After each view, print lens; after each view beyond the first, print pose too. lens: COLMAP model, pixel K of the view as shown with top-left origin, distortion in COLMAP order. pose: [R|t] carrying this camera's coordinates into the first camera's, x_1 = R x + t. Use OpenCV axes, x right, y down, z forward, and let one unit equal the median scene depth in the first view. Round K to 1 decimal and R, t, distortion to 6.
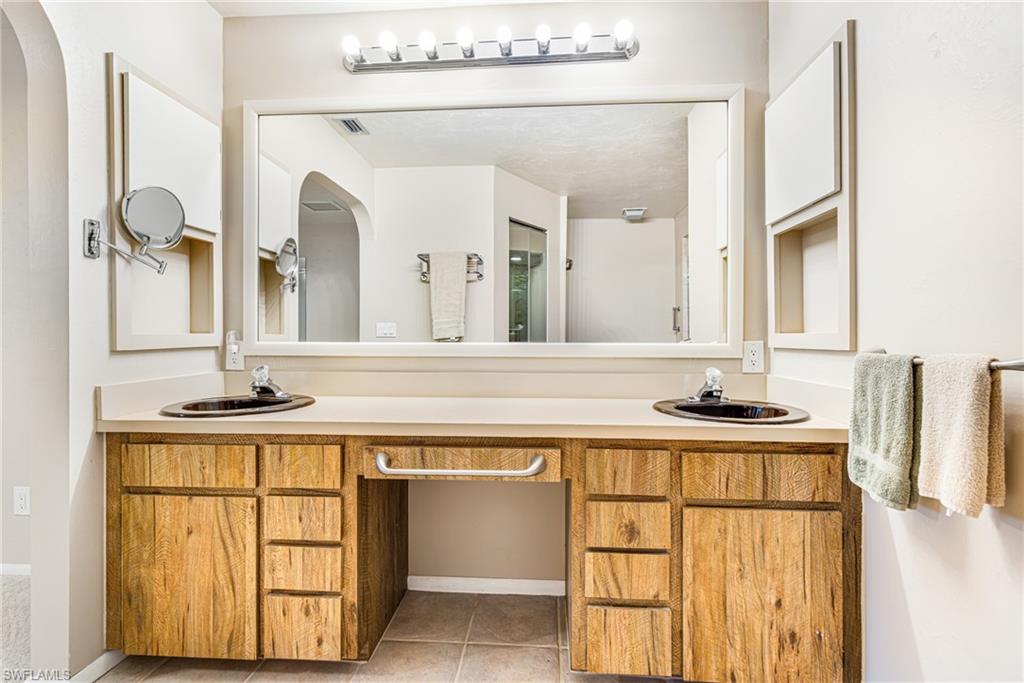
lens RADIAL K [[461.7, 0, 511.8], [0, 461.7, 336.5], [0, 0, 1]] dist [0.004115, 0.000564]
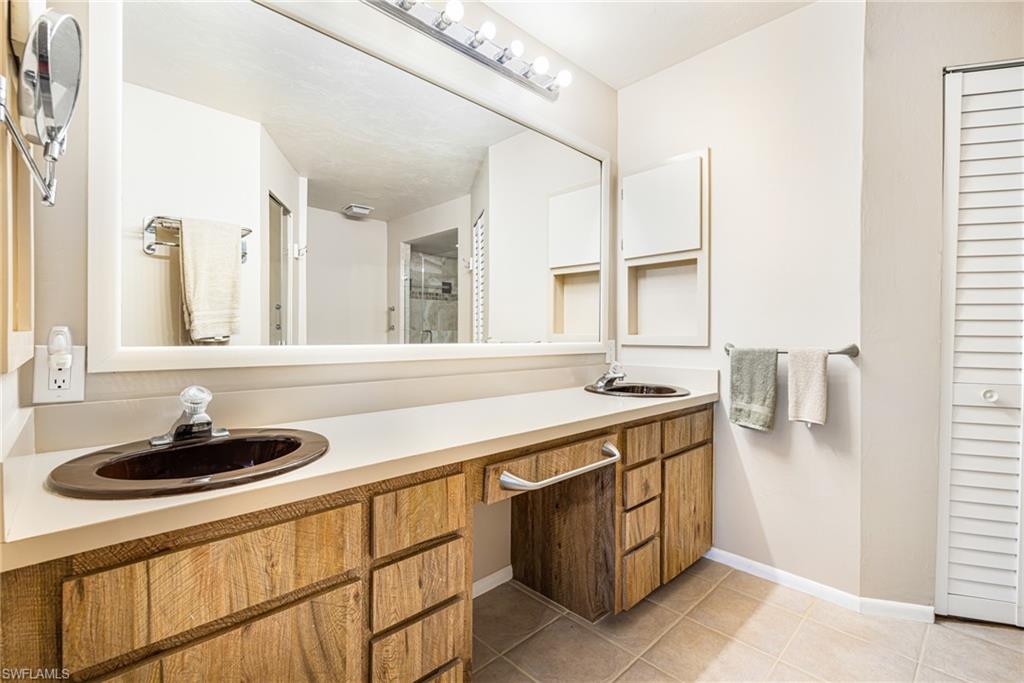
lens RADIAL K [[450.8, 0, 507.9], [0, 450.8, 336.7], [0, 0, 1]] dist [0.002227, 0.000199]
pose [[0.677627, -0.000782, 0.735405, -0.890531], [-0.003679, 0.999983, 0.004453, -0.007463], [-0.735396, -0.005723, 0.677613, 0.402779]]
